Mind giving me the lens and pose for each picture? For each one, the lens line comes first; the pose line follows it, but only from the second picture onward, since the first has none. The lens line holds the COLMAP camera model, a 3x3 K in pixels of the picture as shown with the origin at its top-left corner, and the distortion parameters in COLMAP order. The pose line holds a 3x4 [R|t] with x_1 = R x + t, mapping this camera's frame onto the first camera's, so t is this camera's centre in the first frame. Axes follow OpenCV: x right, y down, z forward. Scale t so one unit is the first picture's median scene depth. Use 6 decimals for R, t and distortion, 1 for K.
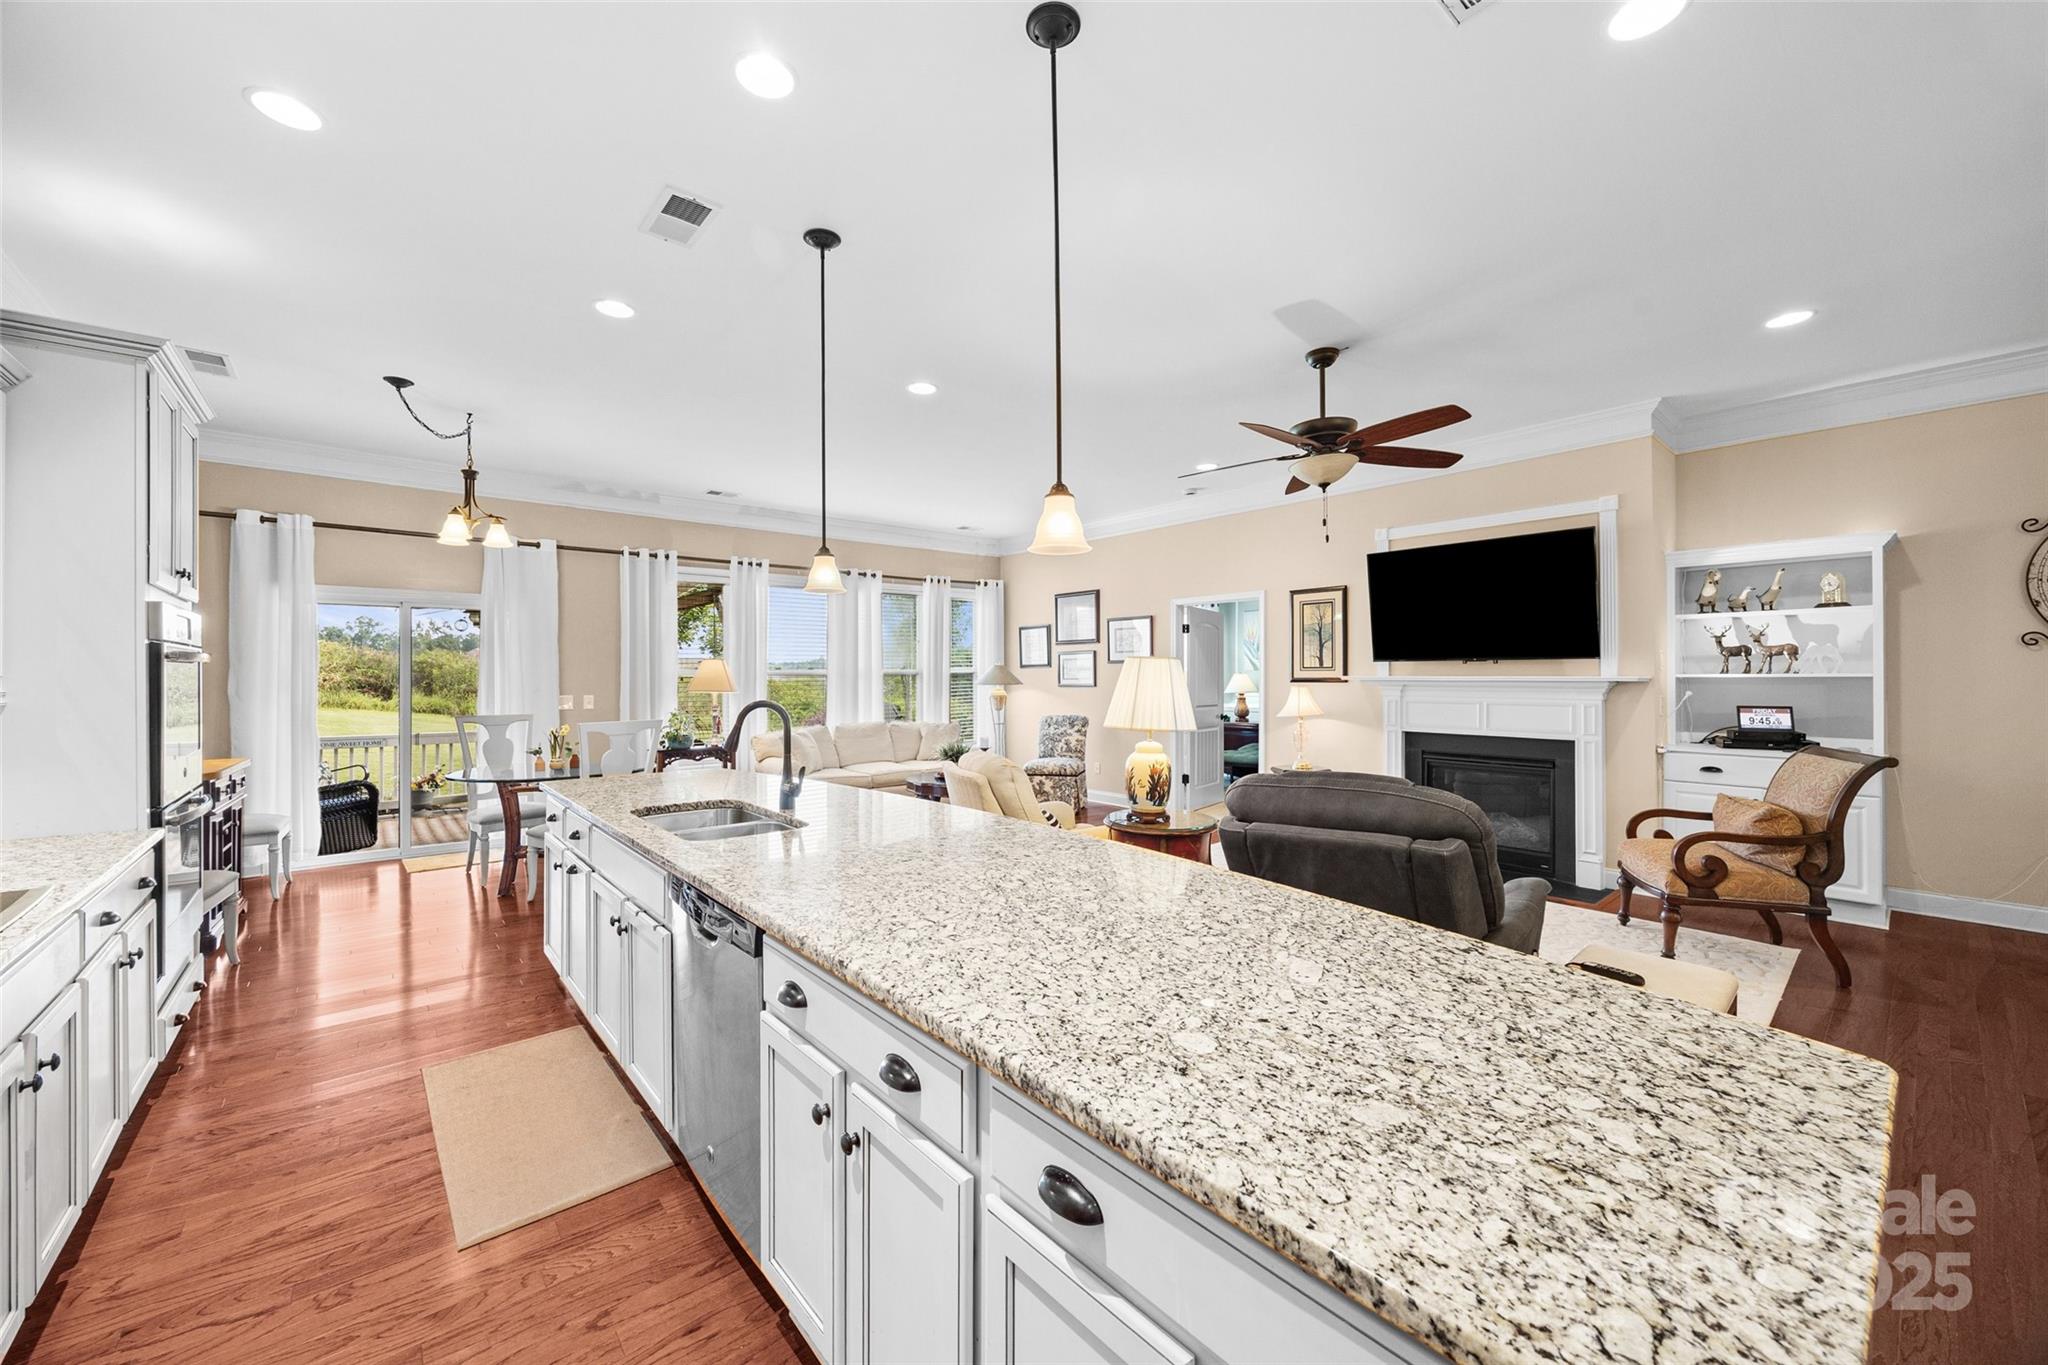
lens RADIAL K [[785.9, 0, 1032.8], [0, 785.9, 681.2], [0, 0, 1]] dist [-0.001681, -0.000337]
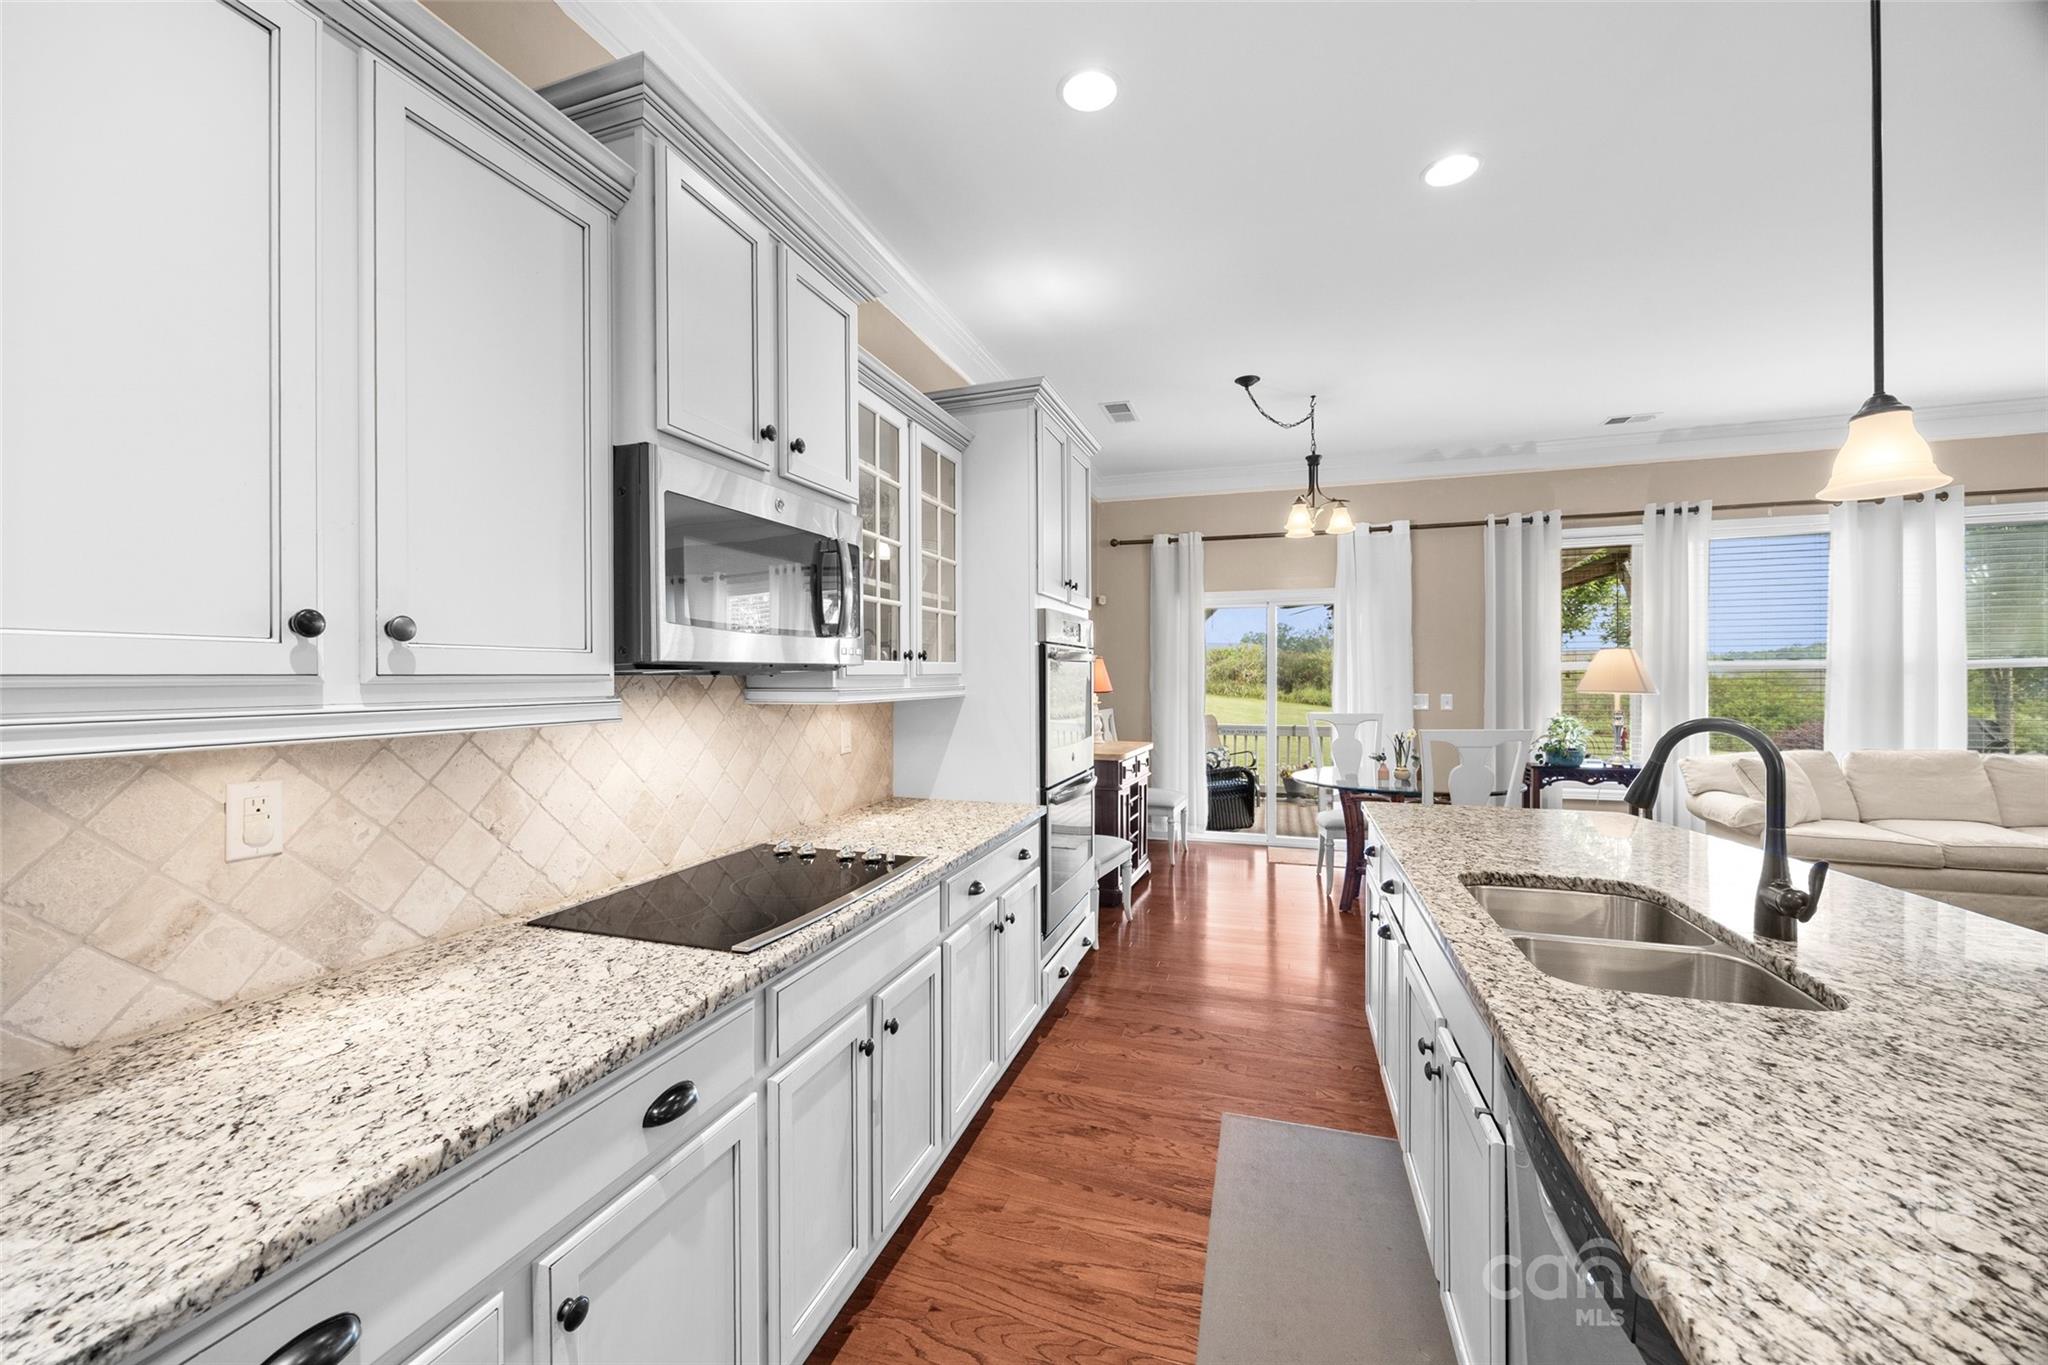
lens RADIAL K [[785.9, 0, 1003.9], [0, 785.9, 674.4], [0, 0, 1]] dist [-0.001681, -0.000337]
pose [[0.495025, 0.000382, -0.868879, -0.068079], [-0.003227, 0.999994, -0.001399, -0.001620], [0.868873, 0.003497, 0.495023, 0.182659]]
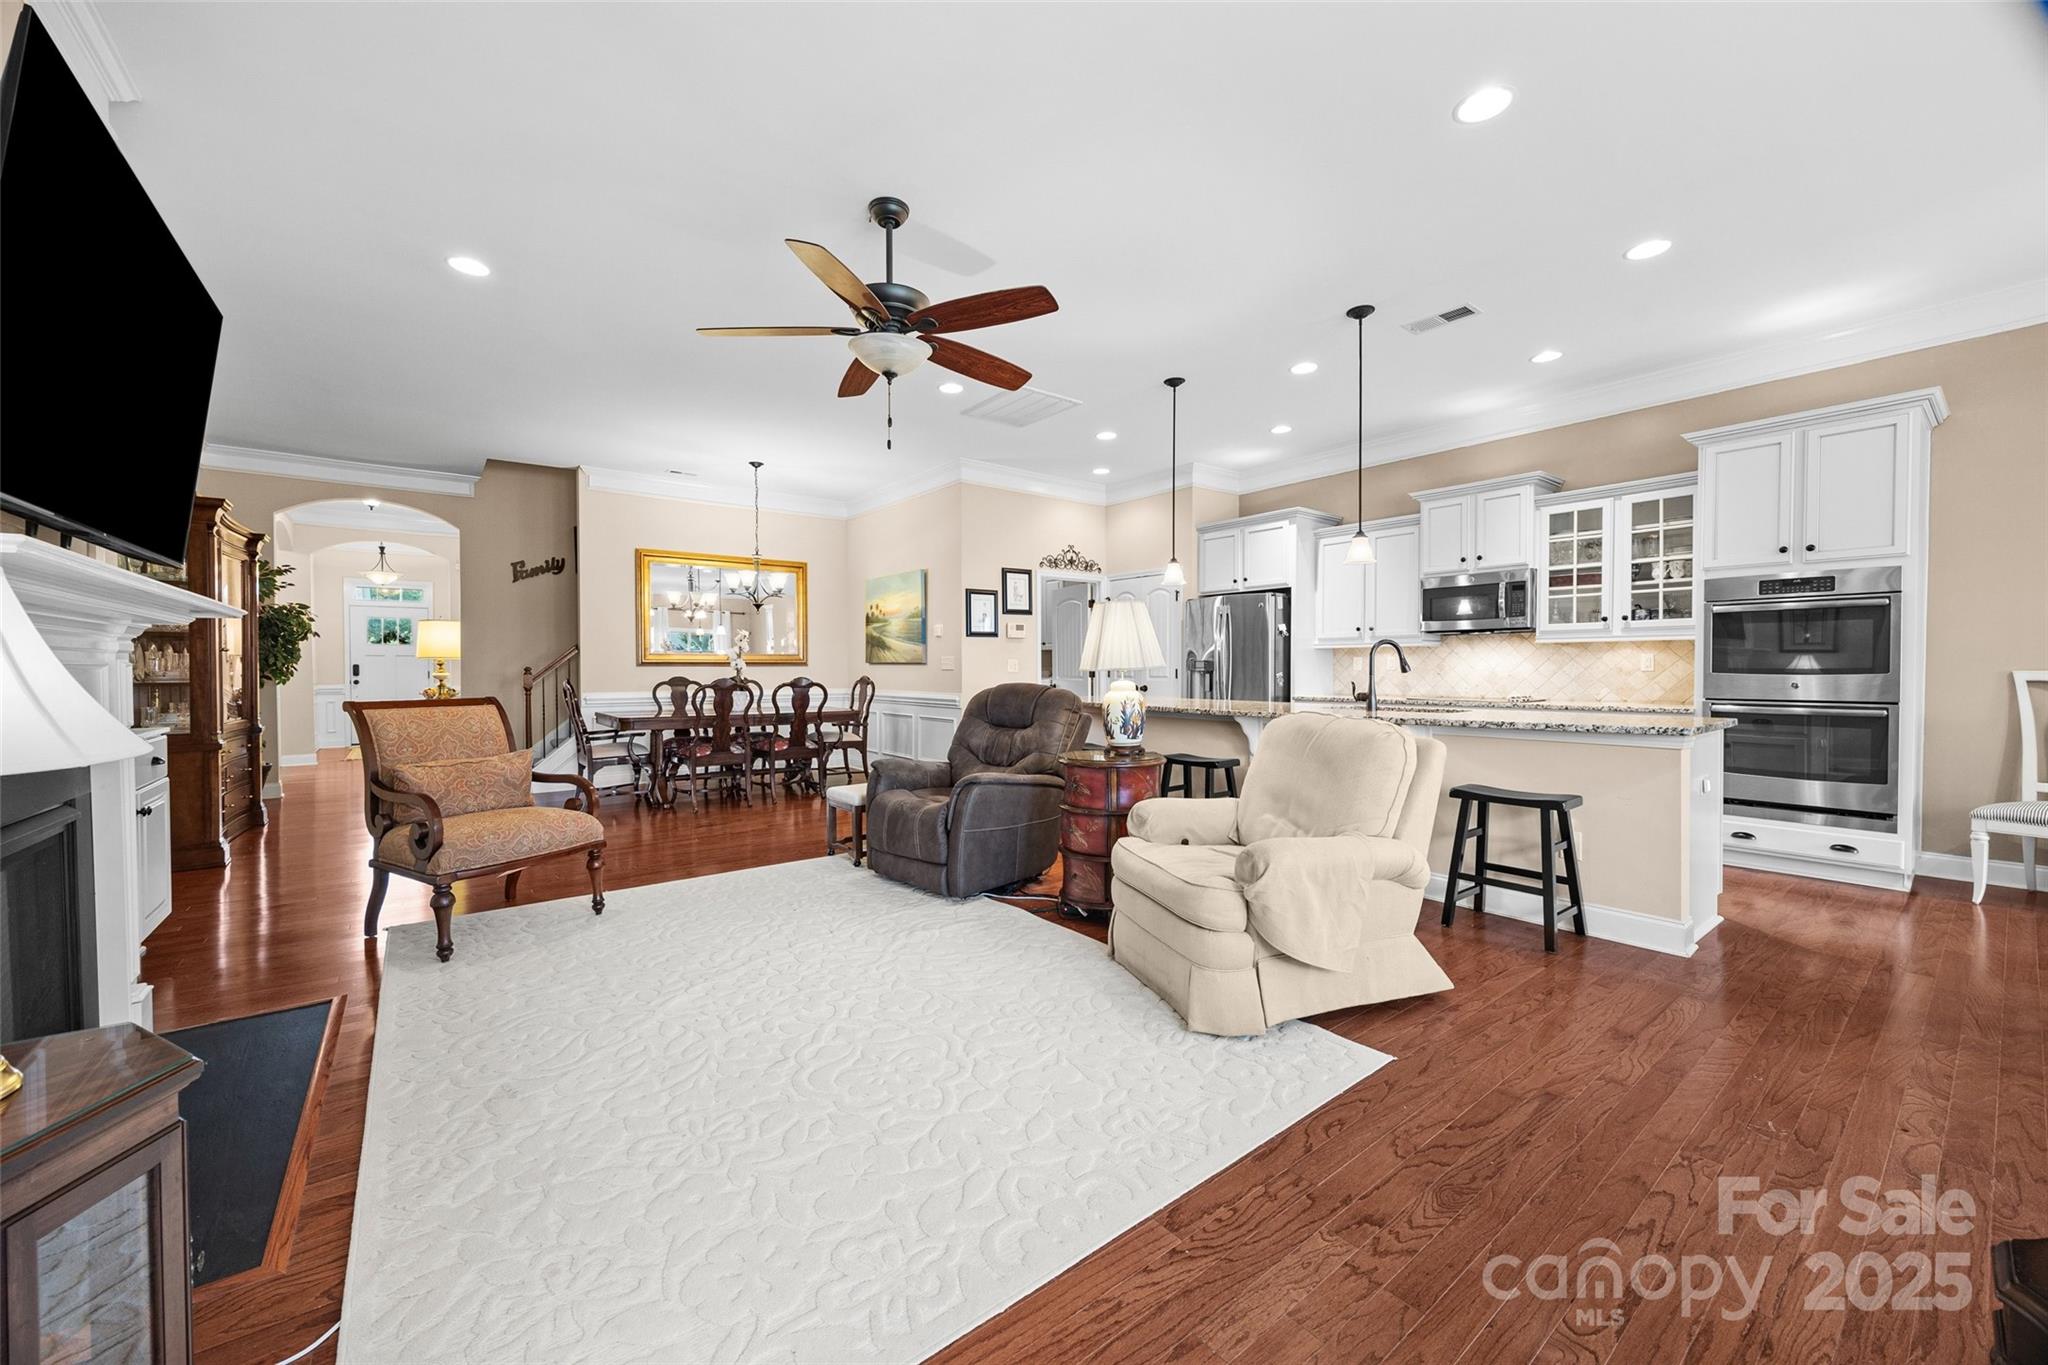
lens RADIAL K [[785.9, 0, 1011.3], [0, 785.9, 680.1], [0, 0, 1]] dist [-0.001681, -0.000337]
pose [[-0.997791, 0.005931, 0.066165, 0.134201], [0.007446, 0.999715, 0.022689, 0.032280], [-0.066012, 0.023131, -0.997551, 1.318102]]
